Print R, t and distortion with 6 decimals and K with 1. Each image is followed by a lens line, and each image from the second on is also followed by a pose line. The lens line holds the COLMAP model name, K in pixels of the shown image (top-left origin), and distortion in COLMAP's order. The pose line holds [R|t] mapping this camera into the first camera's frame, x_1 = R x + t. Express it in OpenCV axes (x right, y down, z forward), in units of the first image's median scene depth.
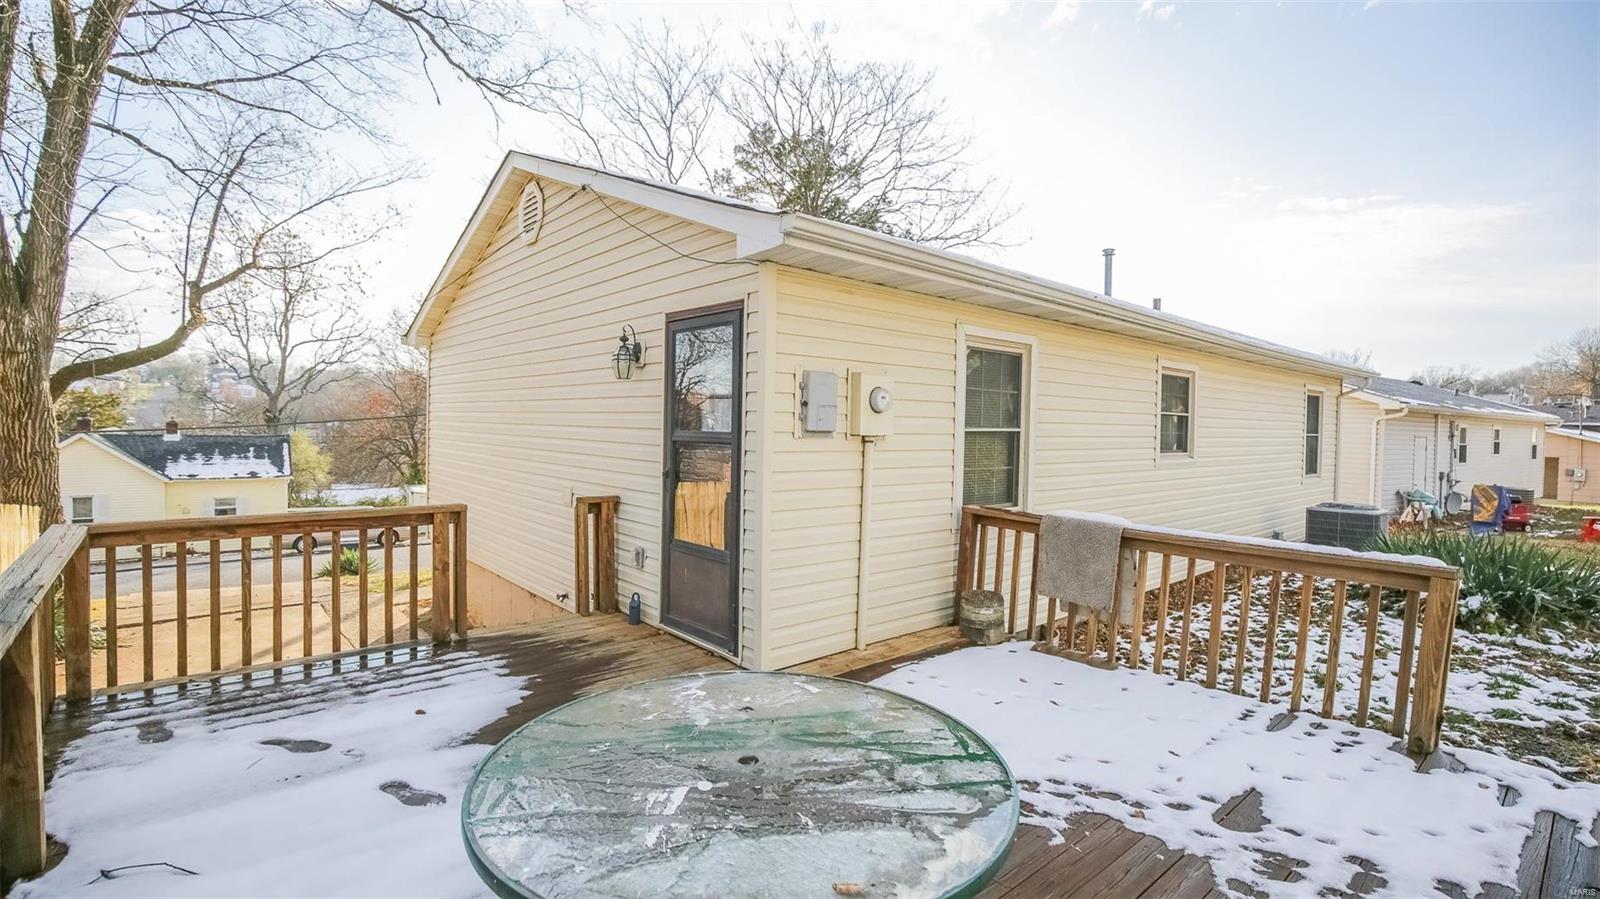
lens RADIAL K [[731.6, 0, 808.3], [0, 731.6, 442.1], [0, 0, 1]] dist [-0.024469, -0.000047]
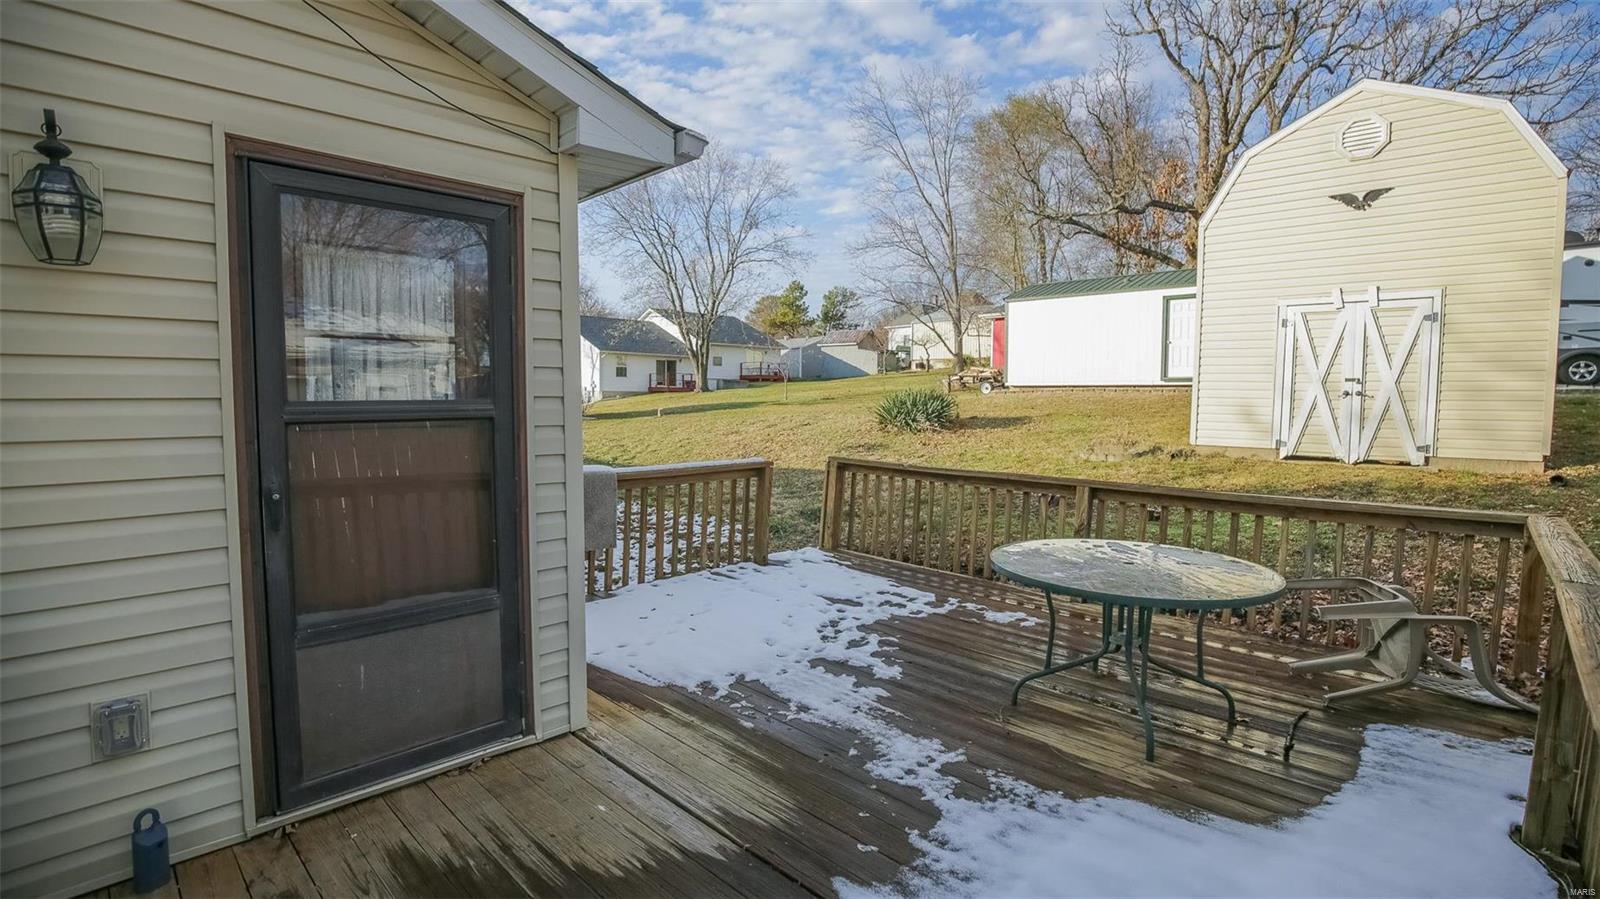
lens RADIAL K [[731.6, 0, 808.3], [0, 731.6, 442.1], [0, 0, 1]] dist [-0.024469, -0.000047]
pose [[-0.080697, -0.086030, 0.993019, -1.150337], [0.013438, 0.996084, 0.087387, -0.044314], [-0.996648, 0.020397, -0.079225, 1.196865]]
